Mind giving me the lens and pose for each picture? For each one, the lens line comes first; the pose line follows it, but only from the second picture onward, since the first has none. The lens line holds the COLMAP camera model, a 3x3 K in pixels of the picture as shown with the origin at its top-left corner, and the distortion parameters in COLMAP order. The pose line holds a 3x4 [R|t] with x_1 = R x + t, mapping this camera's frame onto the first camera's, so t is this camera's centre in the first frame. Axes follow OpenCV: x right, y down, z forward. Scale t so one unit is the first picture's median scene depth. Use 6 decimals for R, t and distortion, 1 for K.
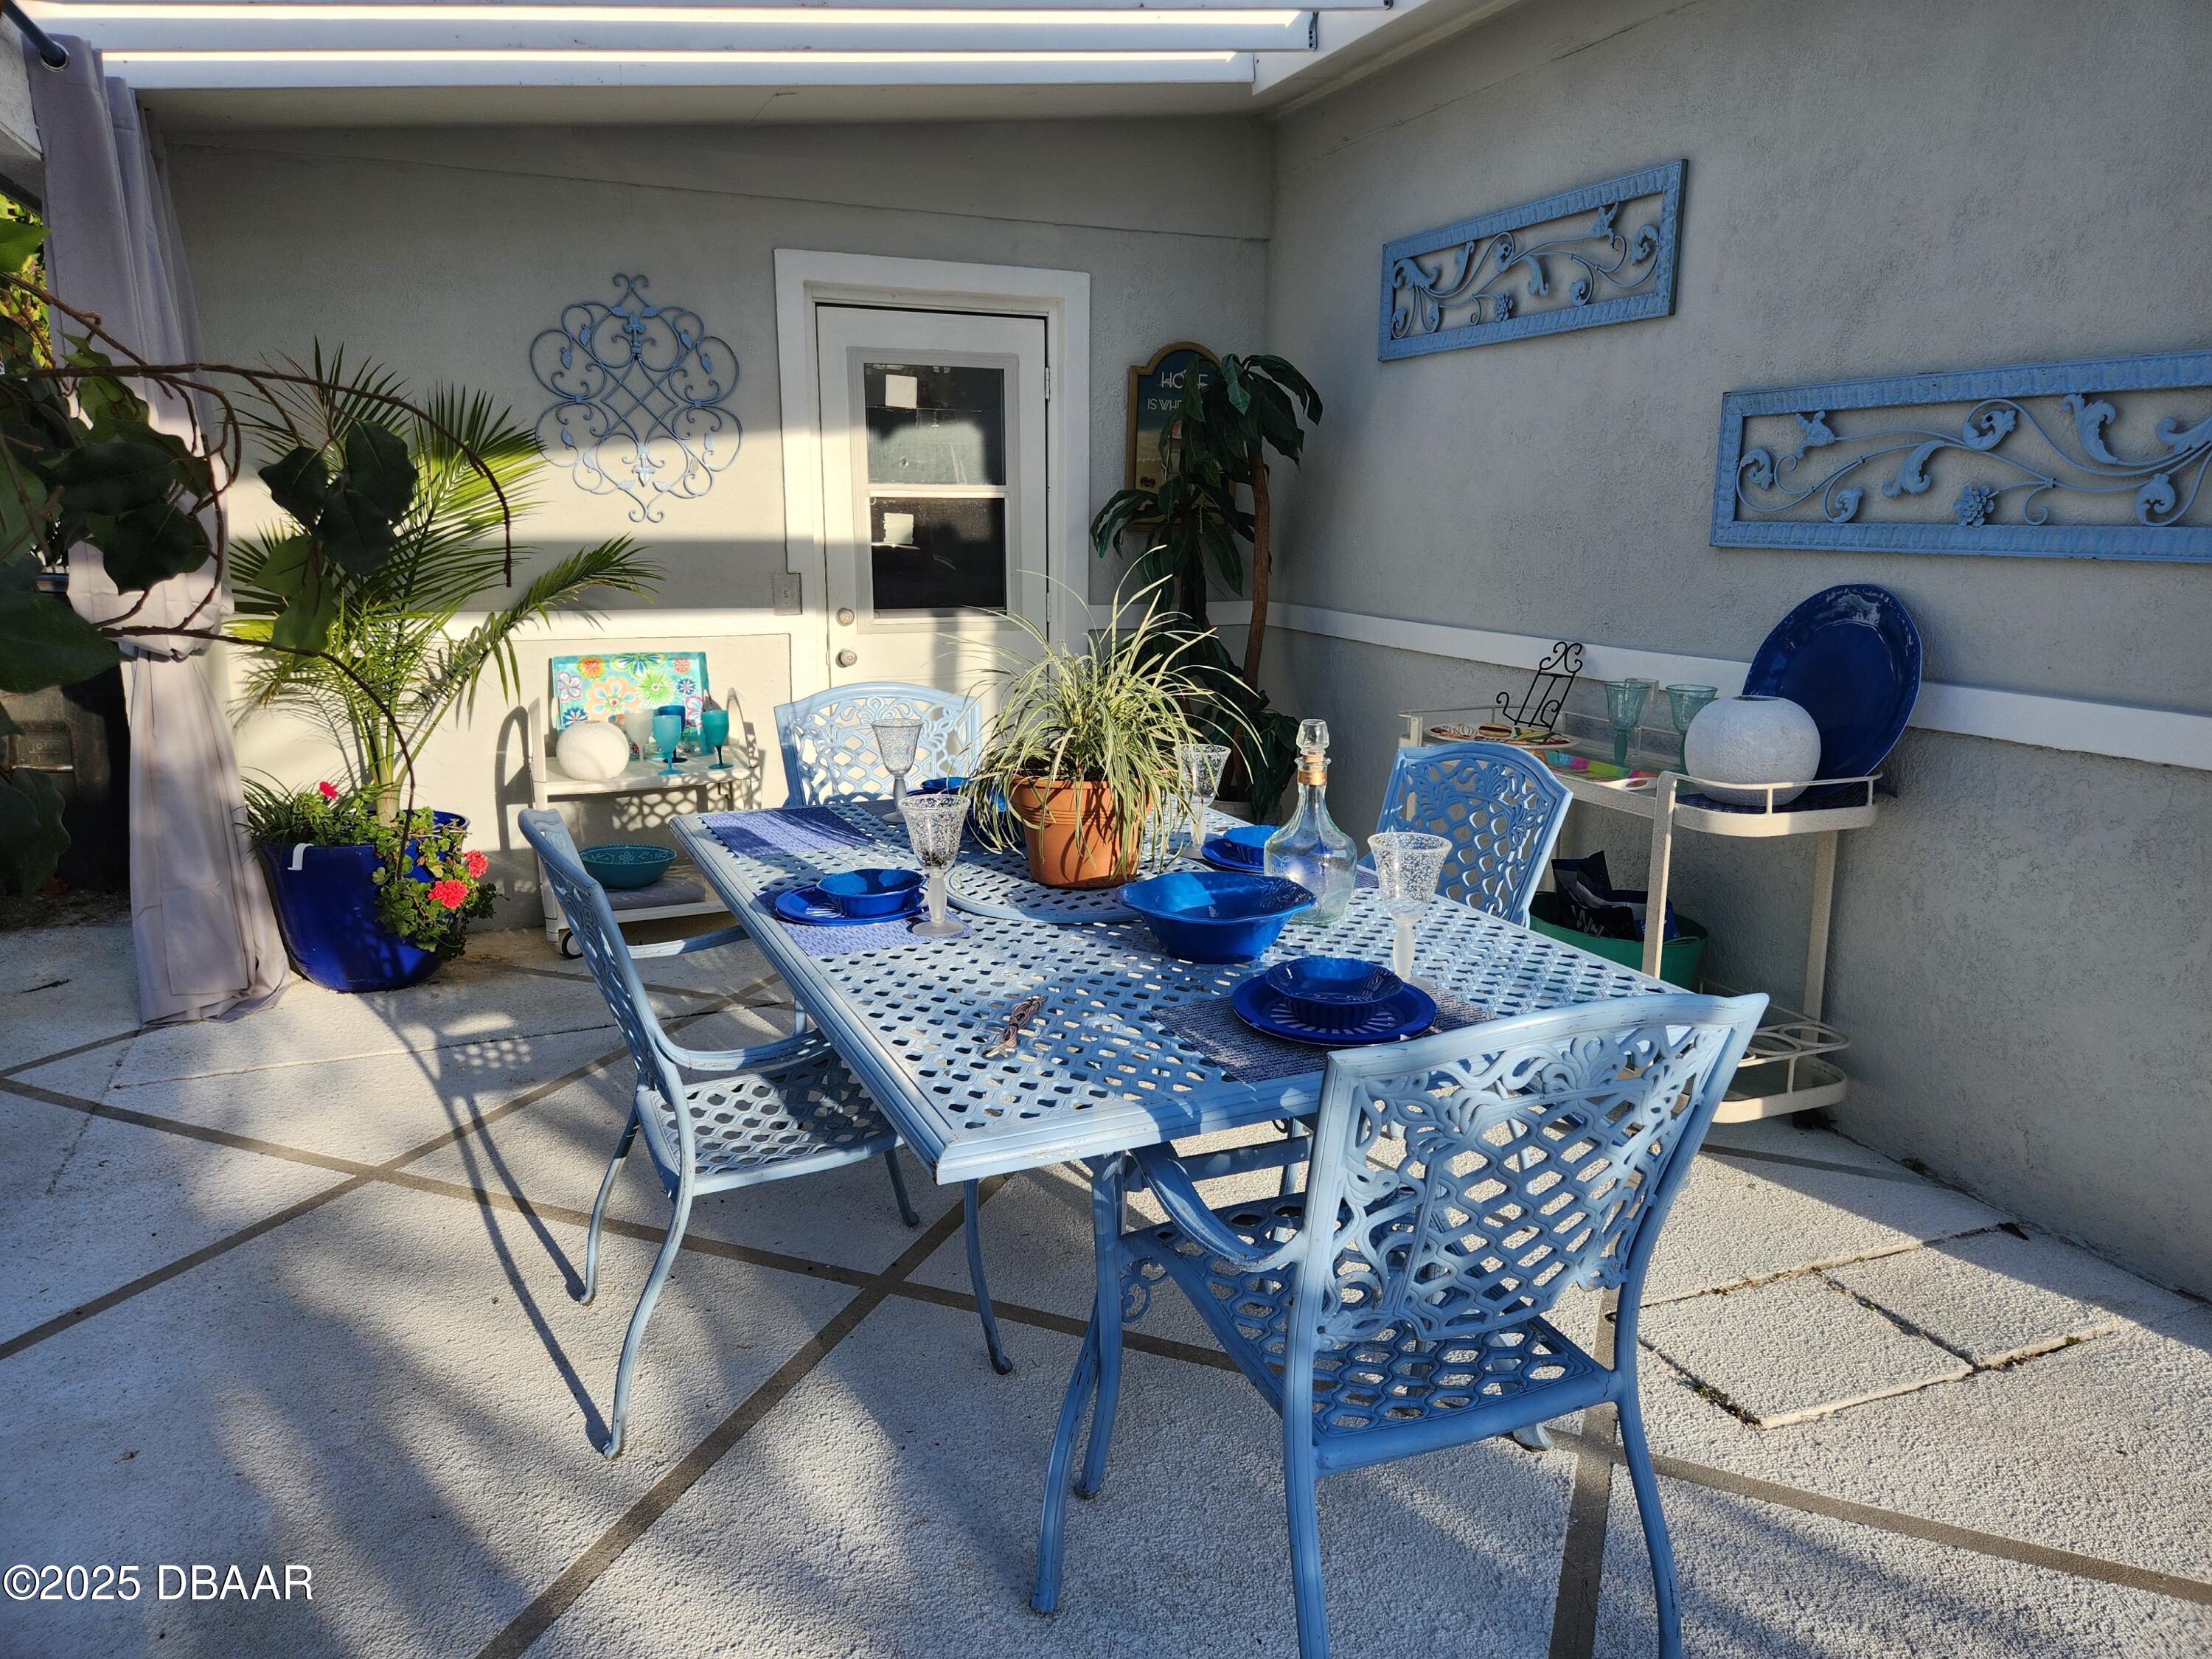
lens RADIAL K [[1497.5, 0, 1112.9], [0, 1497.5, 815.3], [0, 0, 1]] dist [0.037600, -0.041276]
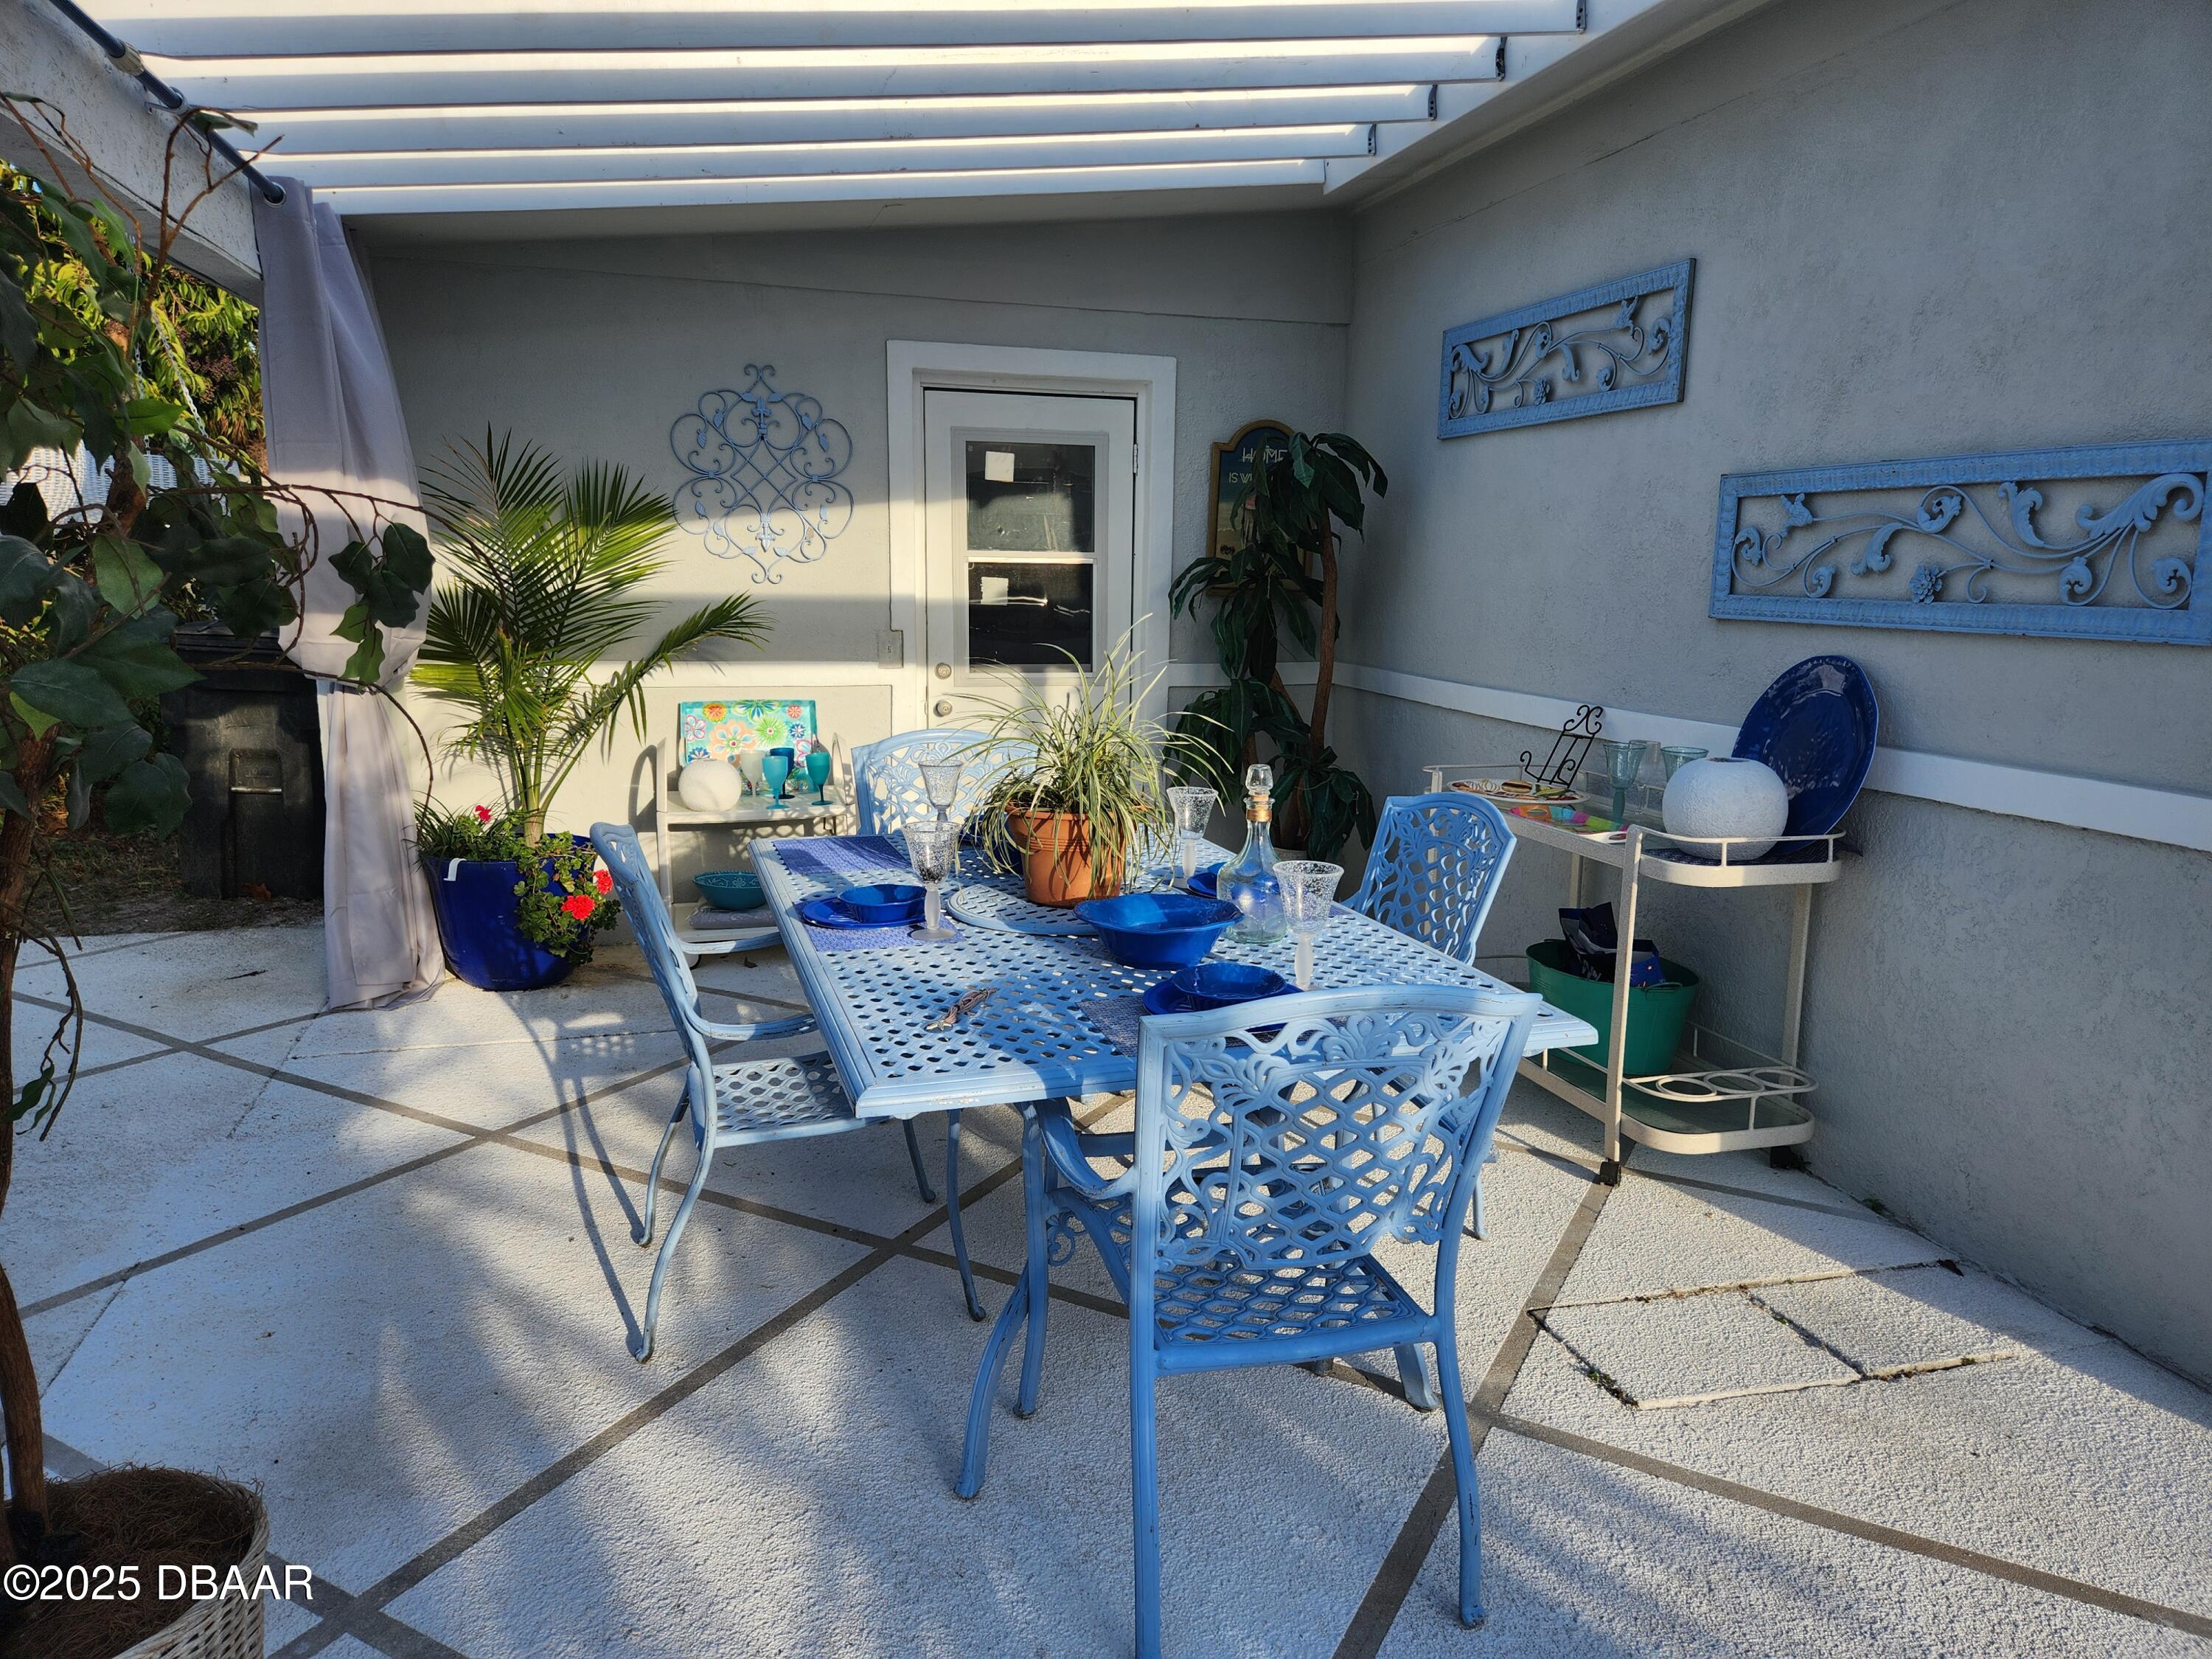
lens RADIAL K [[1497.5, 0, 1112.9], [0, 1497.5, 839.8], [0, 0, 1]] dist [0.037600, -0.041276]
pose [[0.993354, 0.029930, -0.111137, 0.119573], [-0.032468, 0.999250, -0.021093, 0.017232], [0.110422, 0.024561, 0.993581, -0.120893]]
